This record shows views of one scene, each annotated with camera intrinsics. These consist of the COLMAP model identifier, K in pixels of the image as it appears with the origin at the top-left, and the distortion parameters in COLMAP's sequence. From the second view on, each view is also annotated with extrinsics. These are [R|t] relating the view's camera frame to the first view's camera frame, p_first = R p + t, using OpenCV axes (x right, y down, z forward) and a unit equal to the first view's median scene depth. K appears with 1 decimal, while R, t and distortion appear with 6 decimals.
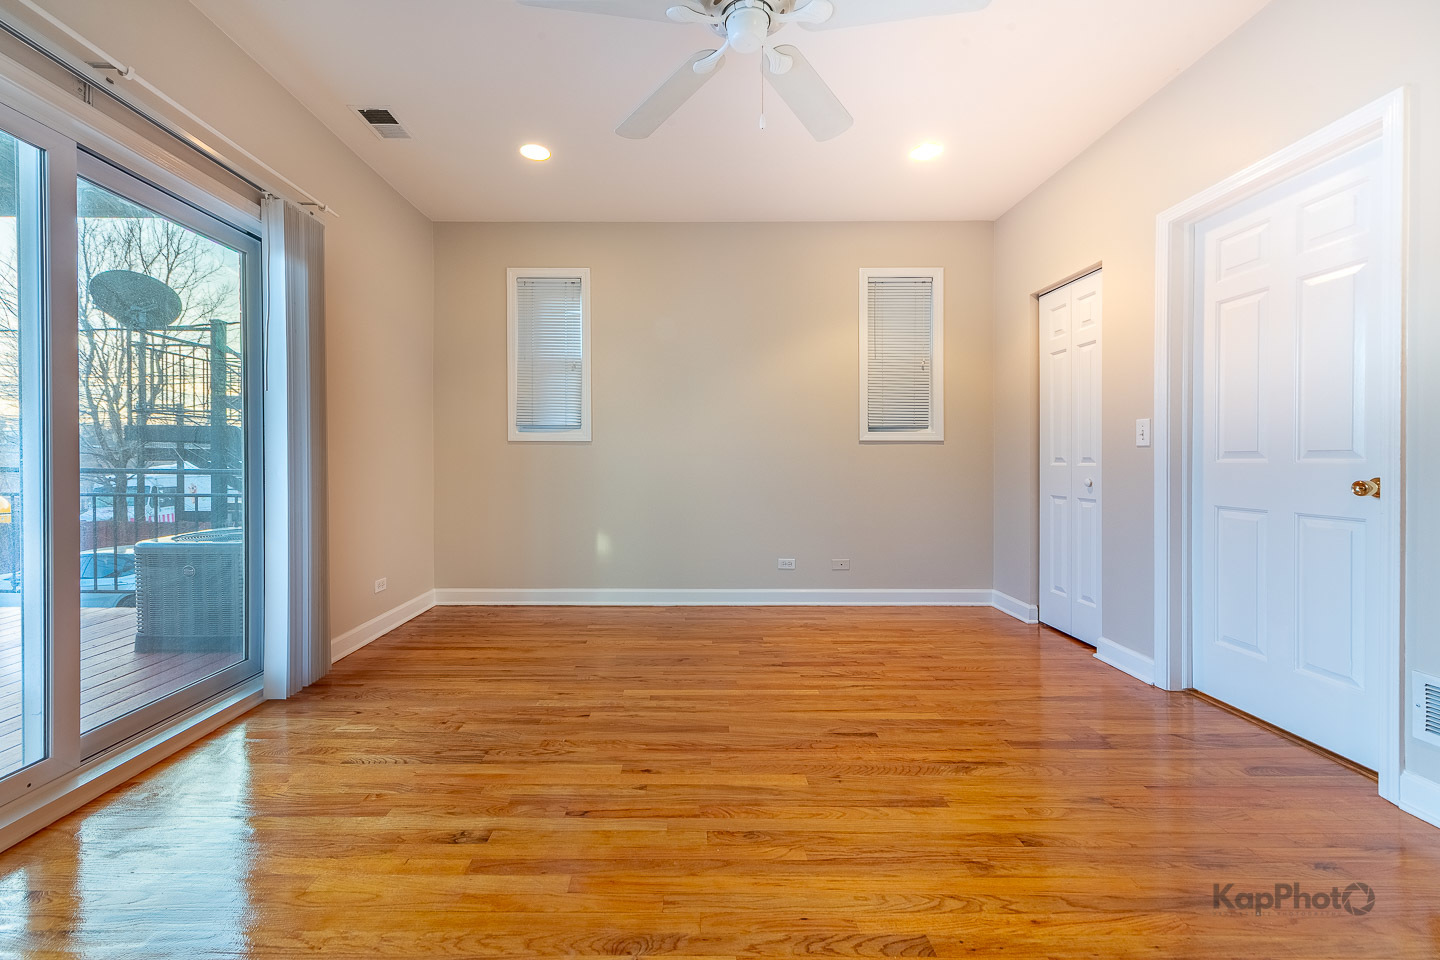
lens RADIAL K [[585.2, 0, 695.9], [0, 585.2, 462.9], [0, 0, 1]] dist [0.015568, -0.003648]
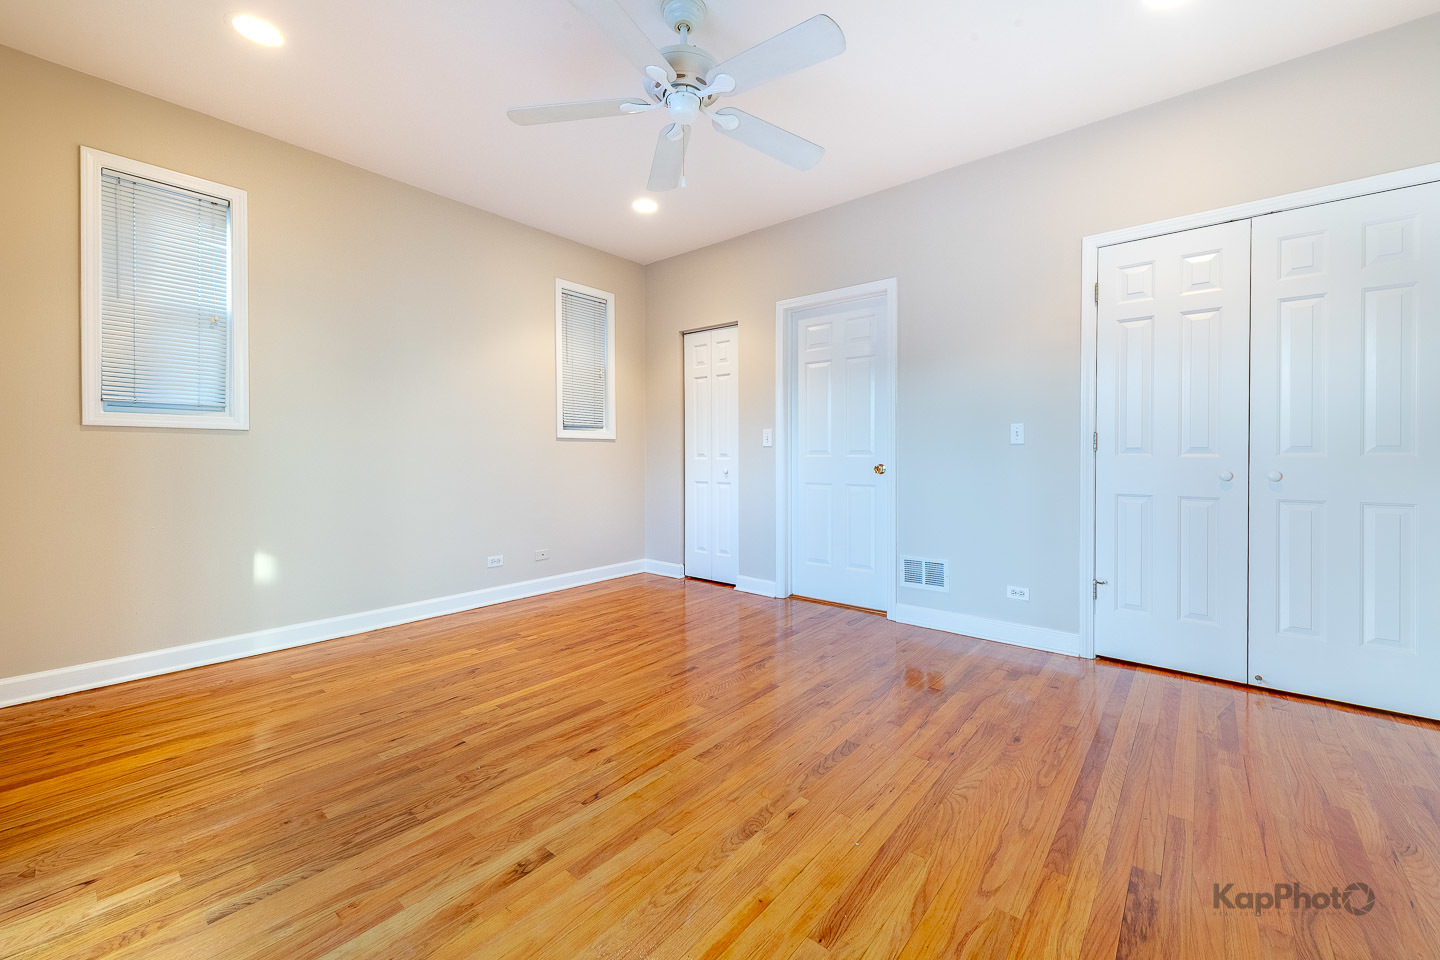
lens RADIAL K [[585.2, 0, 739.1], [0, 585.2, 455.2], [0, 0, 1]] dist [0.015568, -0.003648]
pose [[0.623536, -0.000368, 0.781794, -0.549445], [0.004922, 0.999982, -0.003455, -0.000383], [-0.781779, 0.006003, 0.623527, 0.099372]]
